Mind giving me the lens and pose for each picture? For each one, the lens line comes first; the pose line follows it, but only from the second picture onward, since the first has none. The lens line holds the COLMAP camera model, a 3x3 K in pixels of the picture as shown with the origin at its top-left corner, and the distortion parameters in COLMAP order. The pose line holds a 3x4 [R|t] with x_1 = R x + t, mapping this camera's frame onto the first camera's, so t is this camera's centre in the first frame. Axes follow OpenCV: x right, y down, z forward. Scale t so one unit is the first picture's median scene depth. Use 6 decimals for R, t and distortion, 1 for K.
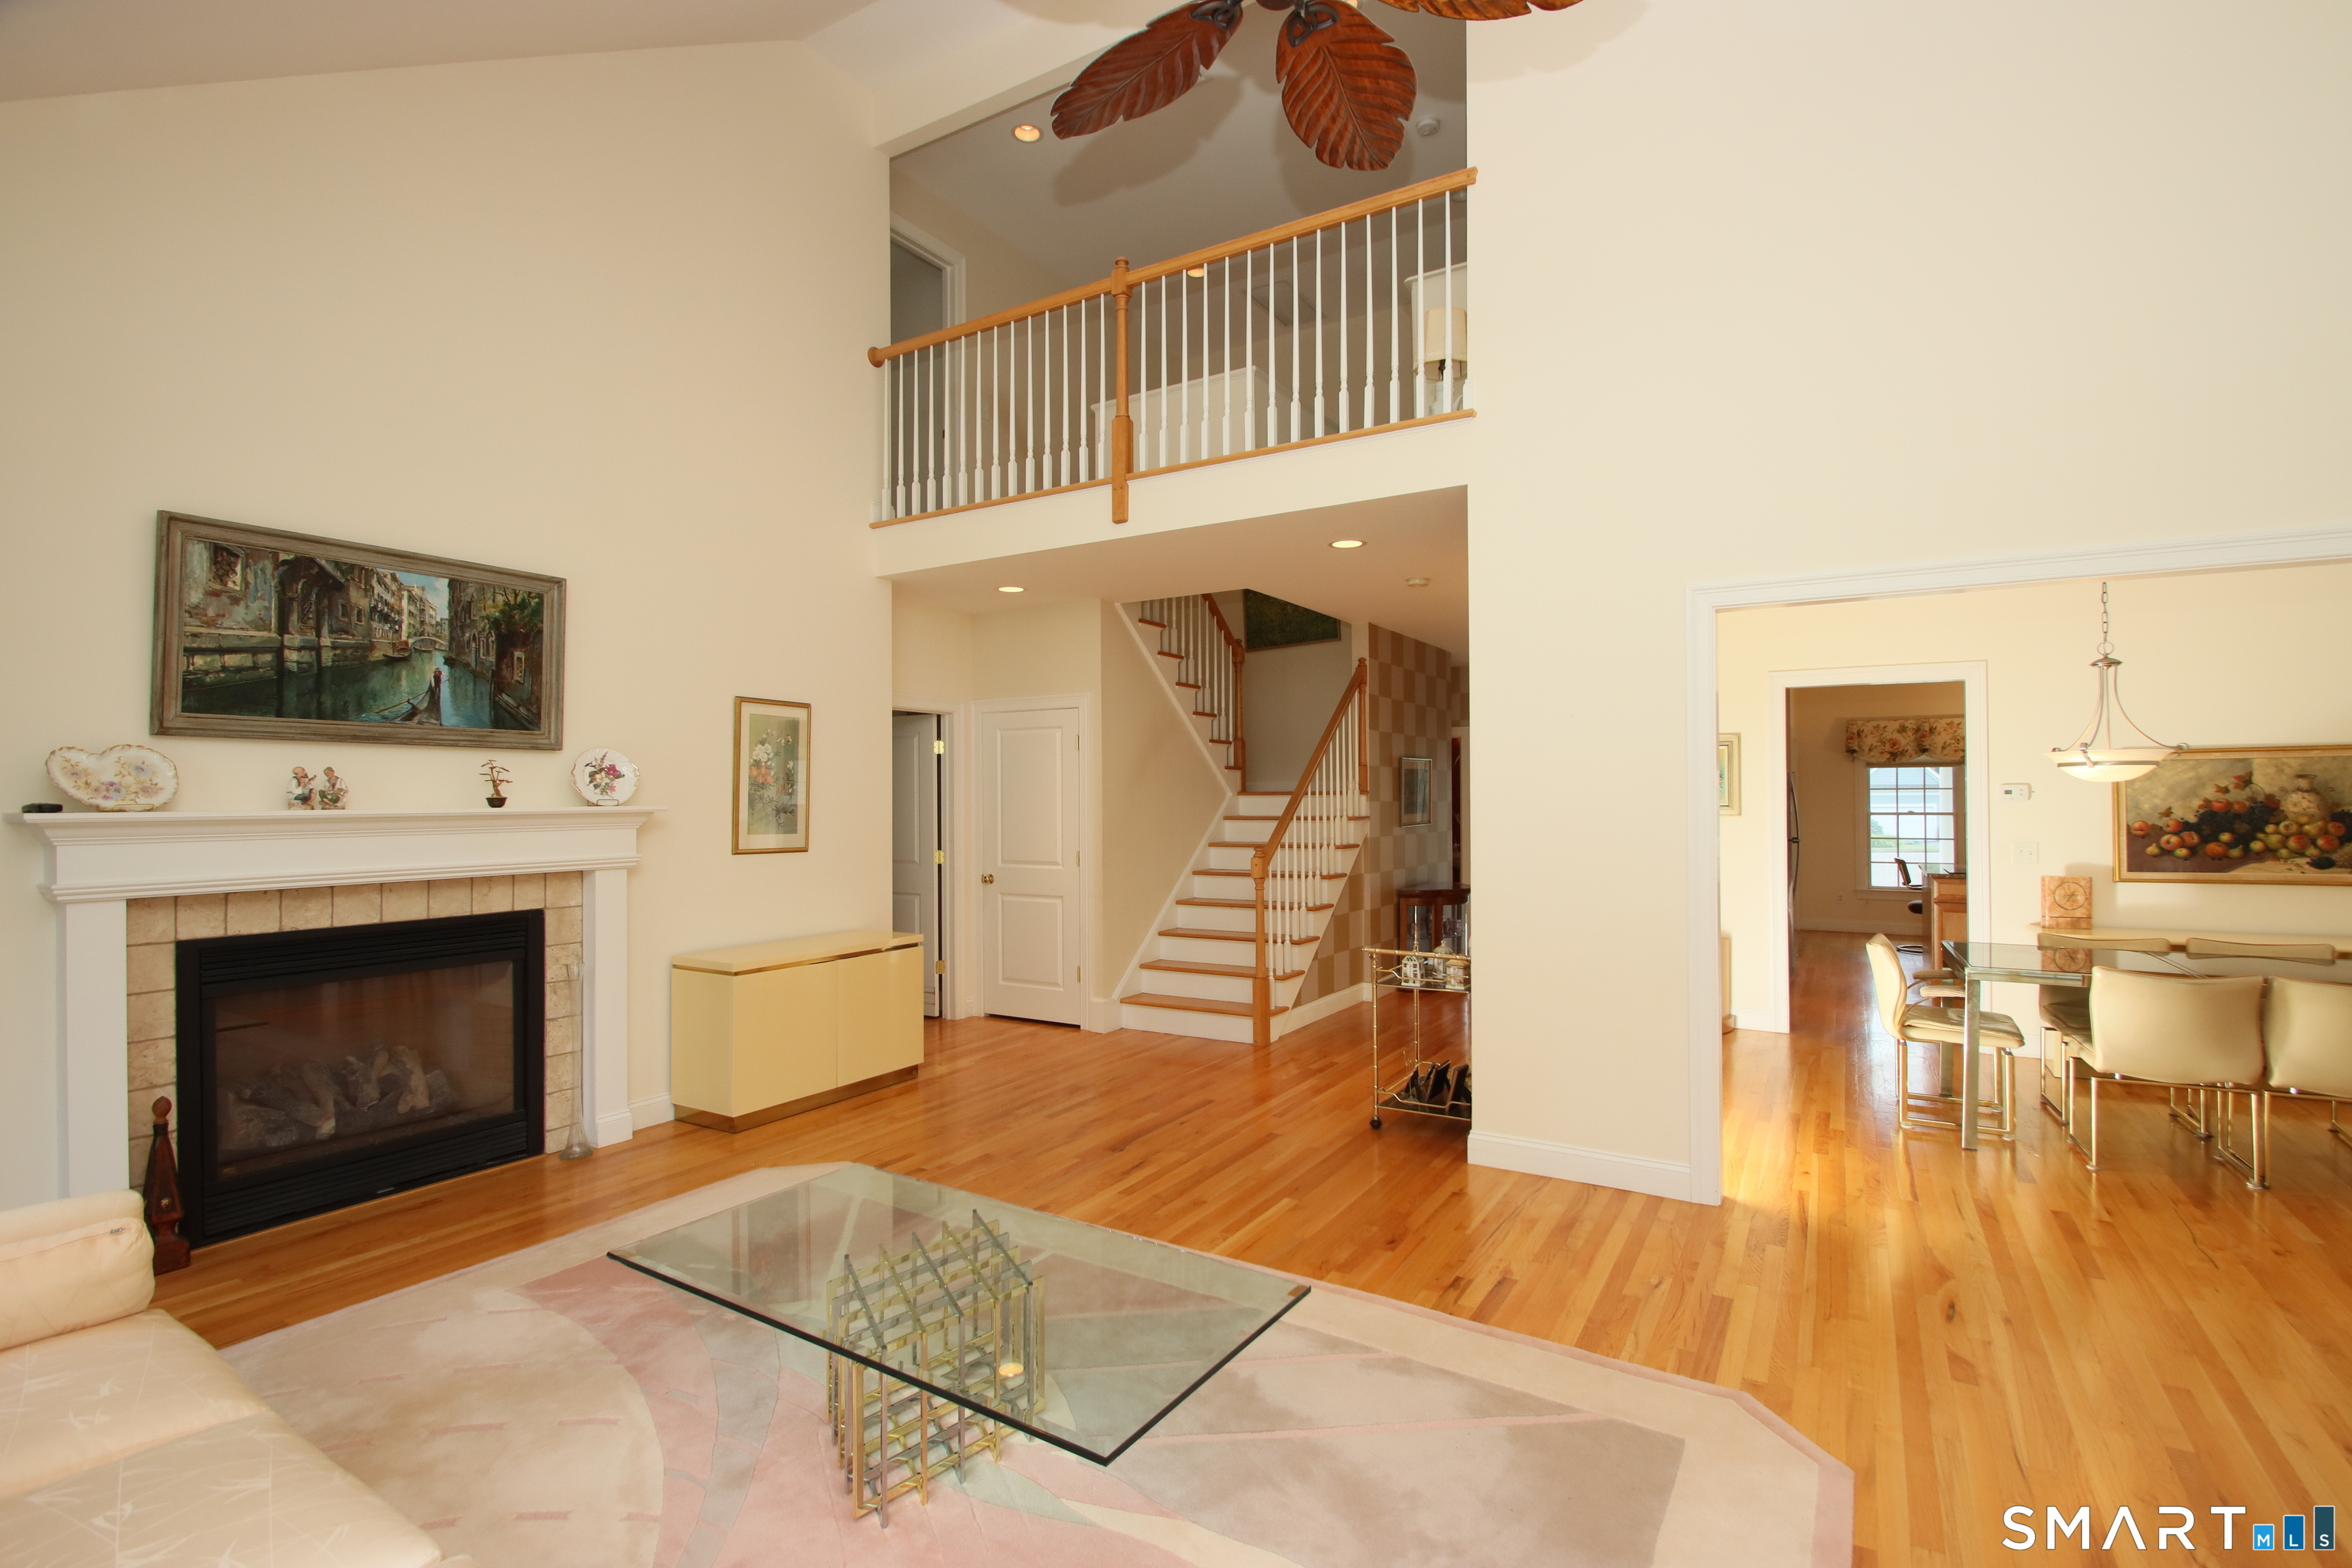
lens RADIAL K [[1094.5, 0, 1186.4], [0, 1094.5, 790.3], [0, 0, 1]] dist [0.018977, -0.020567]
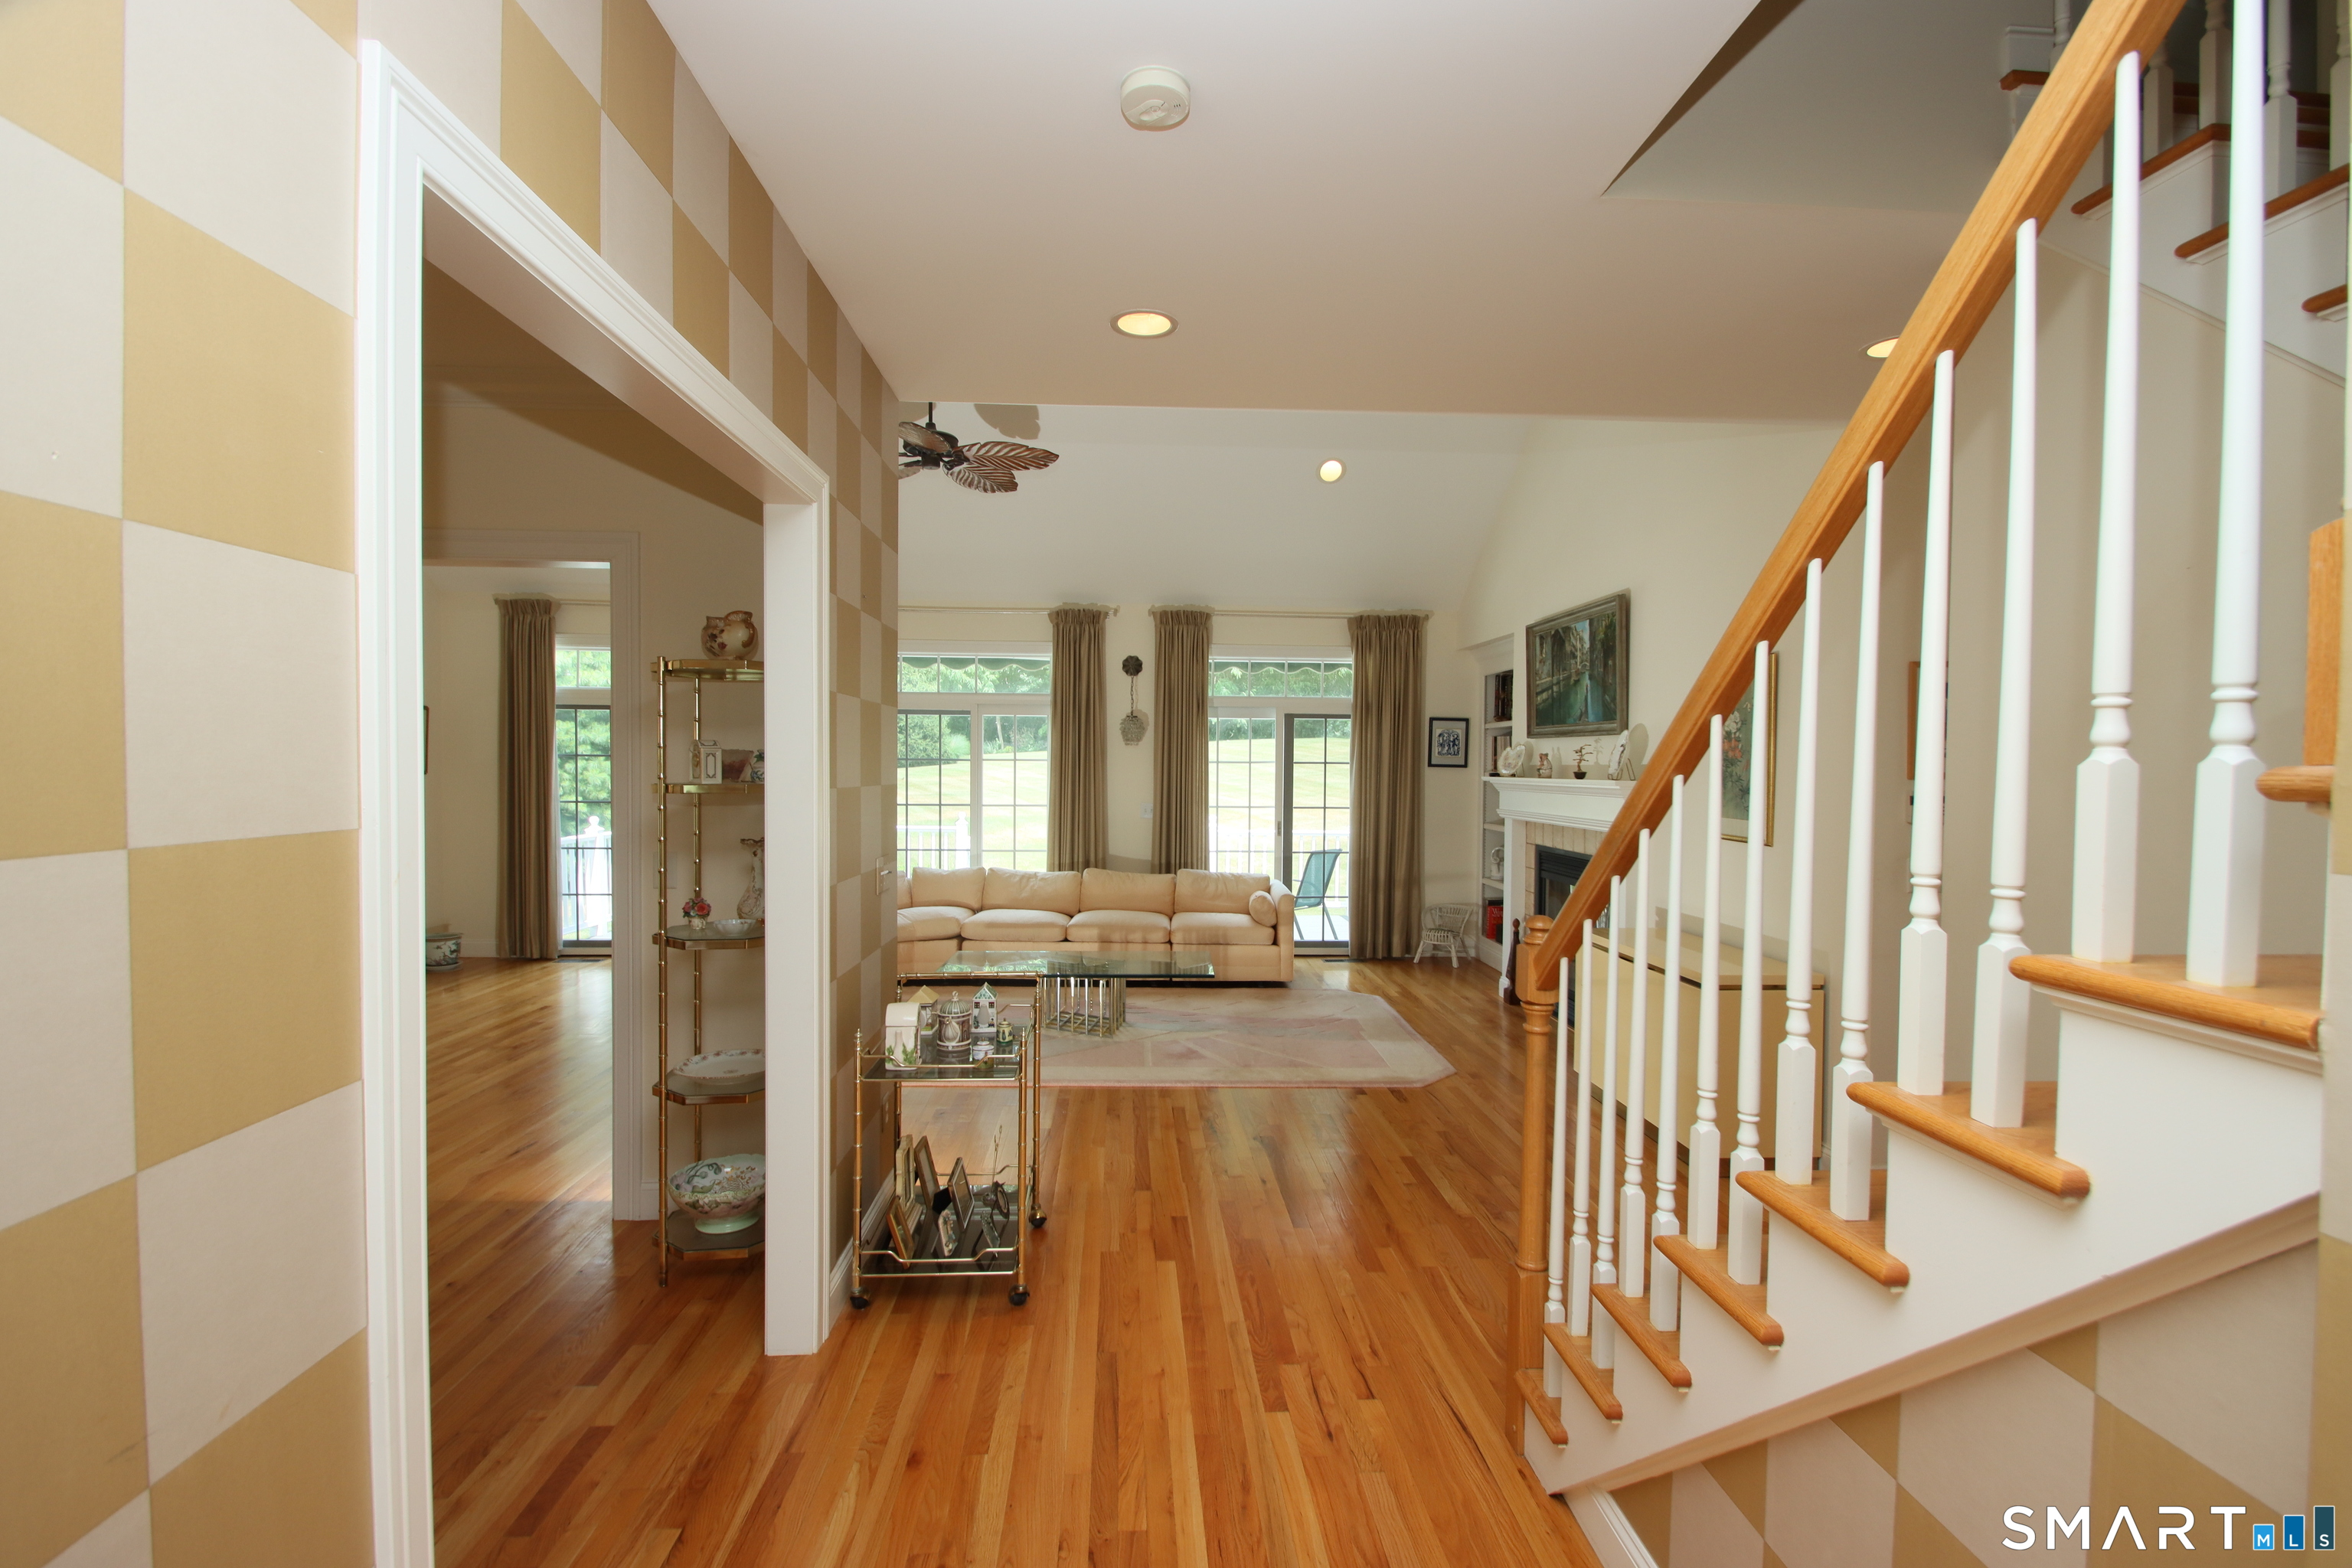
lens RADIAL K [[1094.5, 0, 1186.4], [0, 1094.5, 790.3], [0, 0, 1]] dist [0.018977, -0.020567]
pose [[-0.823547, 0.011901, -0.567123, 0.561289], [-0.000809, 0.999754, 0.022155, -0.000057], [0.567248, 0.018705, -0.823335, 1.832147]]
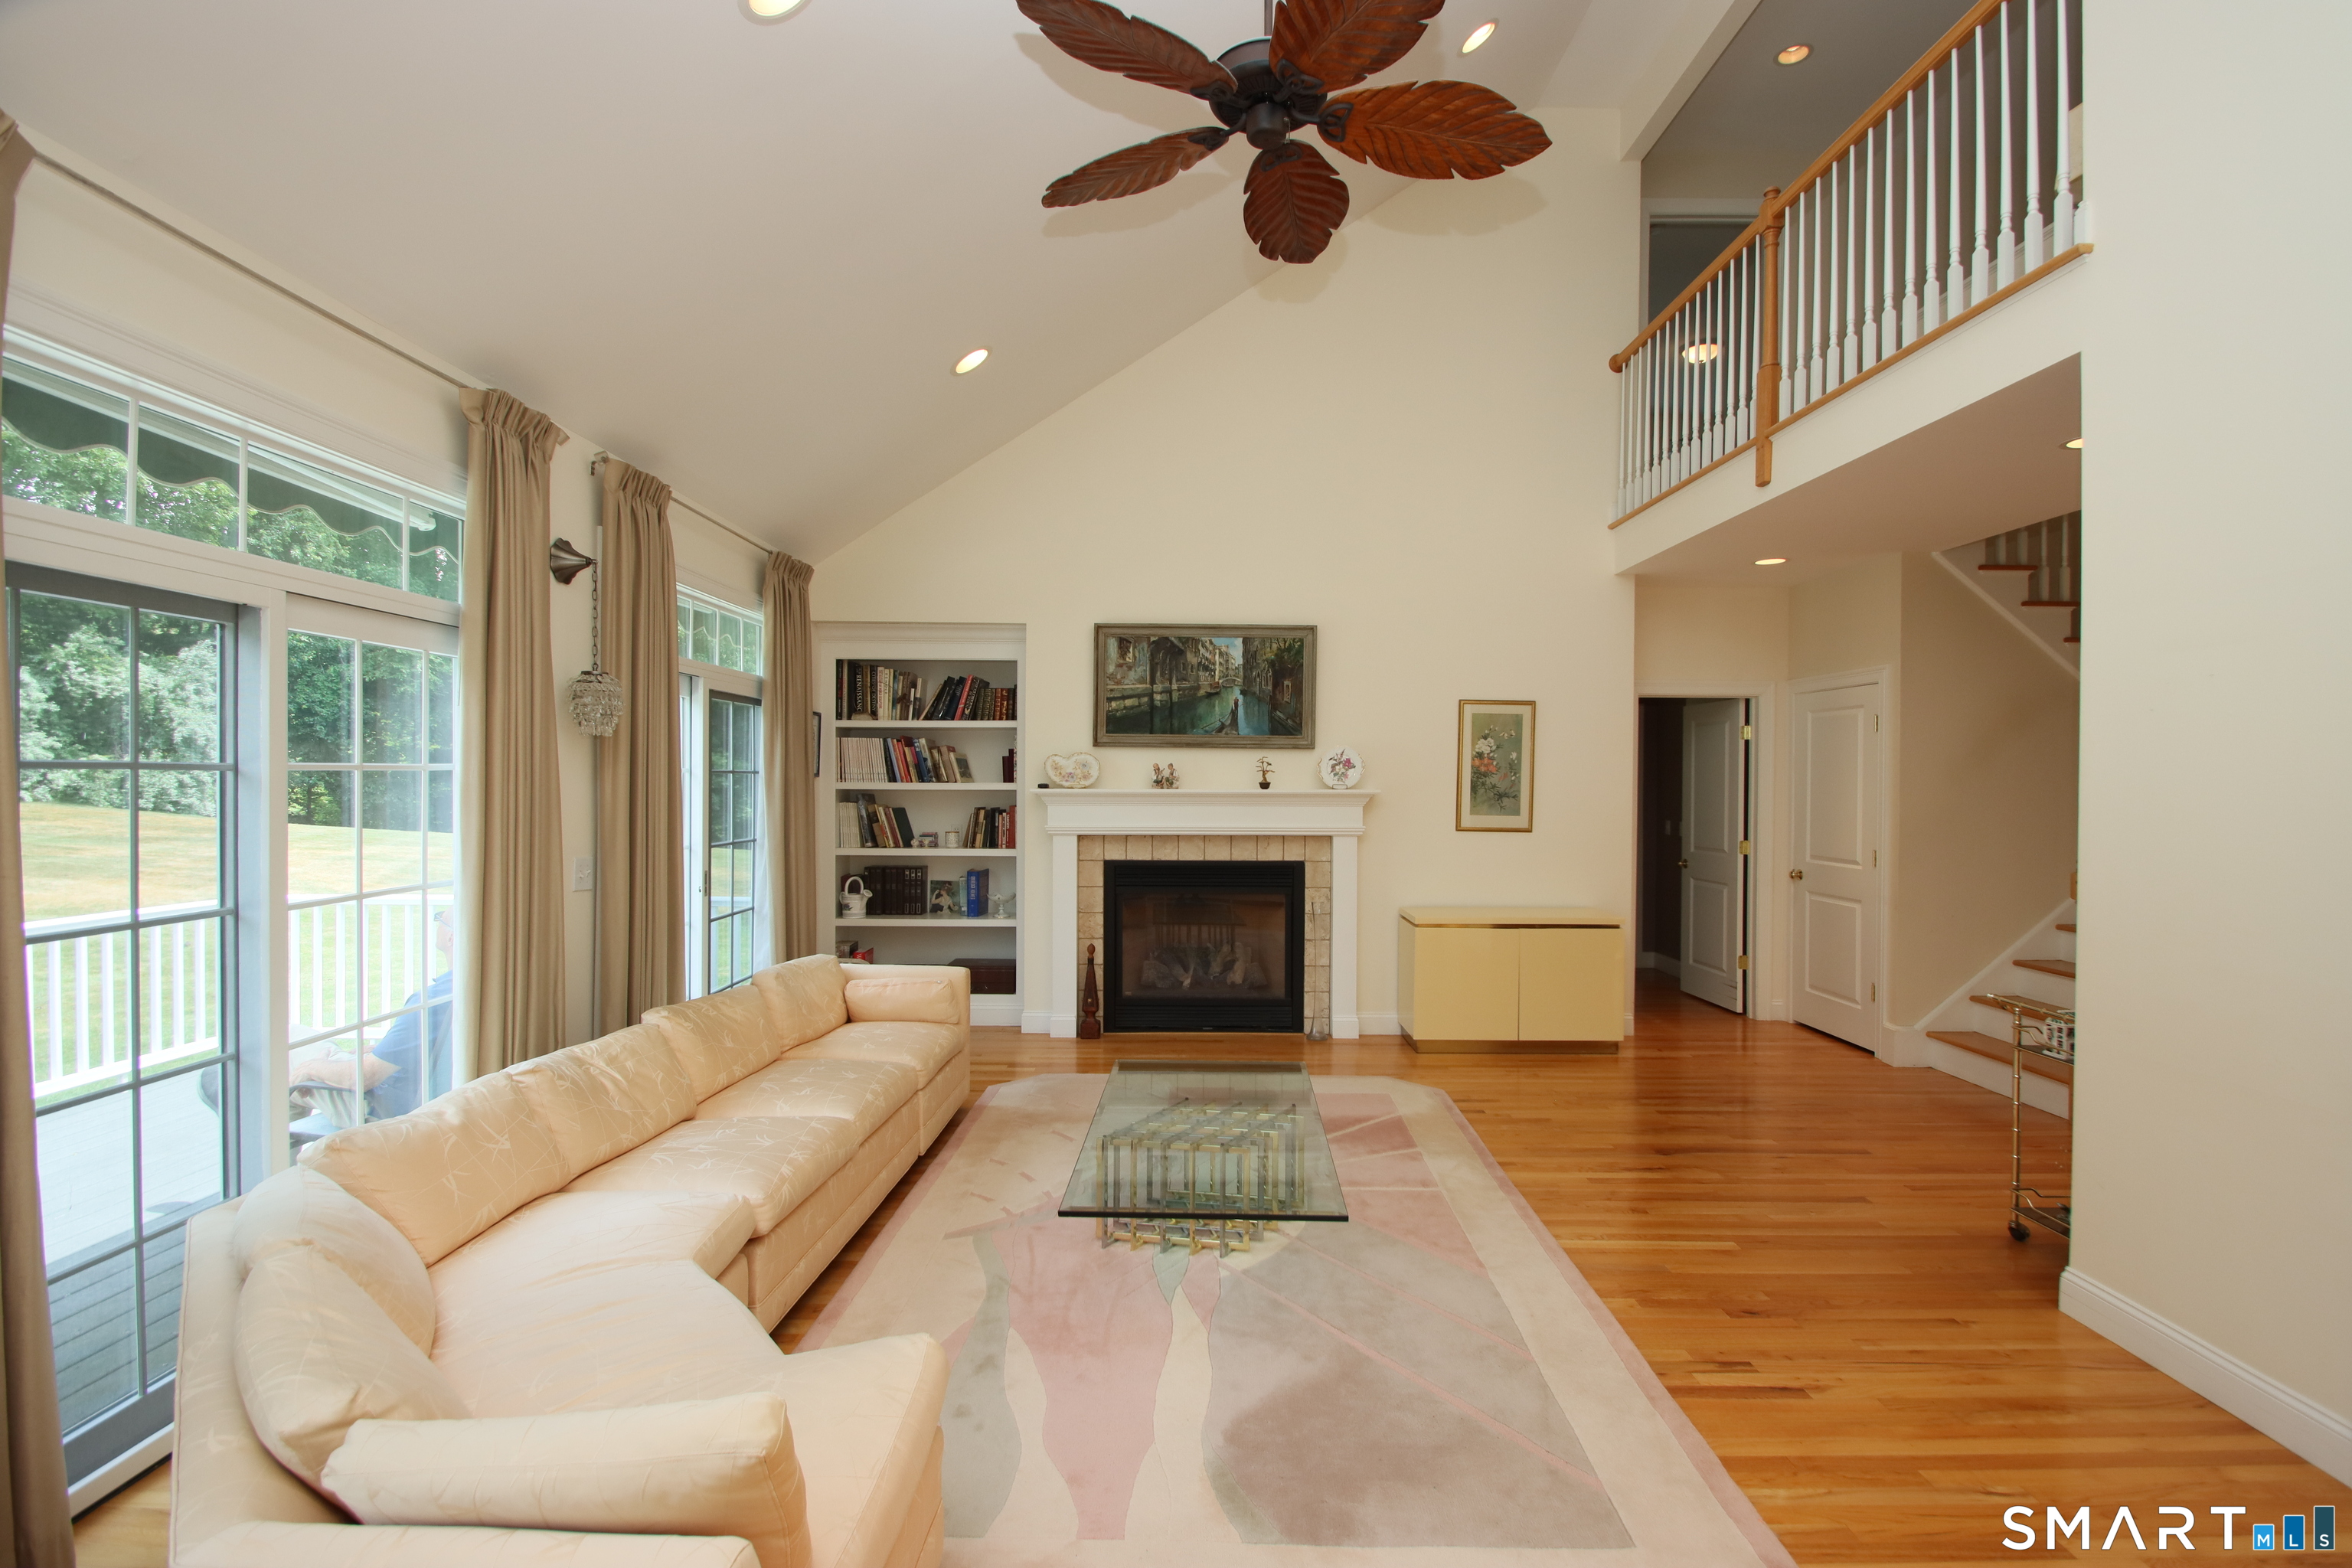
lens RADIAL K [[1090.3, 0, 1192.4], [0, 1090.3, 790.7], [0, 0, 1]] dist [0.016260, -0.016639]
pose [[0.522066, 0.018429, -0.852706, 0.562228], [-0.002457, 0.999795, 0.020104, -0.011165], [0.852902, -0.008400, 0.522004, 0.150014]]
